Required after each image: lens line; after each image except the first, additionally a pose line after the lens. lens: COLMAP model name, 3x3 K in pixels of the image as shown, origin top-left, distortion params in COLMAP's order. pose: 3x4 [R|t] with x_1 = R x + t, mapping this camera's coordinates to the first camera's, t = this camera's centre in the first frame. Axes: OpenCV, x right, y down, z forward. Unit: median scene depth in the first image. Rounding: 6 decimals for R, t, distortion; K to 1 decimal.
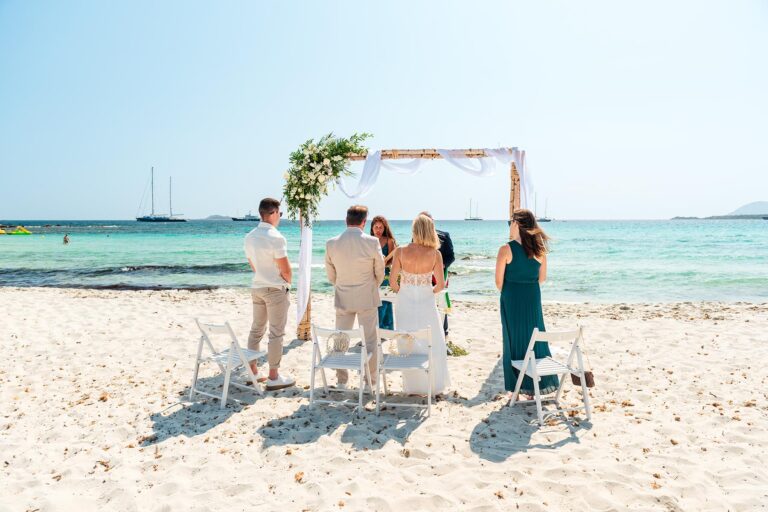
lens RADIAL K [[529.8, 0, 383.5], [0, 529.8, 250.6], [0, 0, 1]] dist [0.017435, -0.000070]
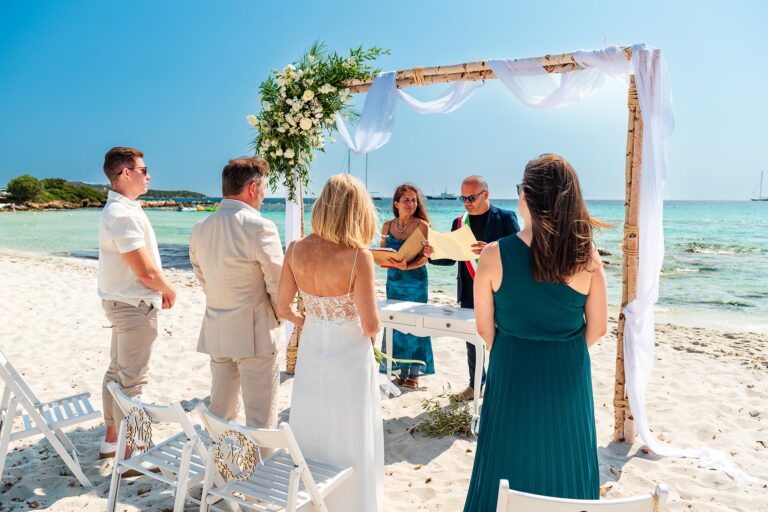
lens RADIAL K [[591.0, 0, 378.0], [0, 591.0, 256.4], [0, 0, 1]] dist [0.017191, -0.010275]
pose [[0.938086, 0.040329, -0.344047, 0.210309], [-0.027068, 0.998697, 0.043262, -0.012385], [0.345343, -0.031271, 0.937955, 0.371797]]
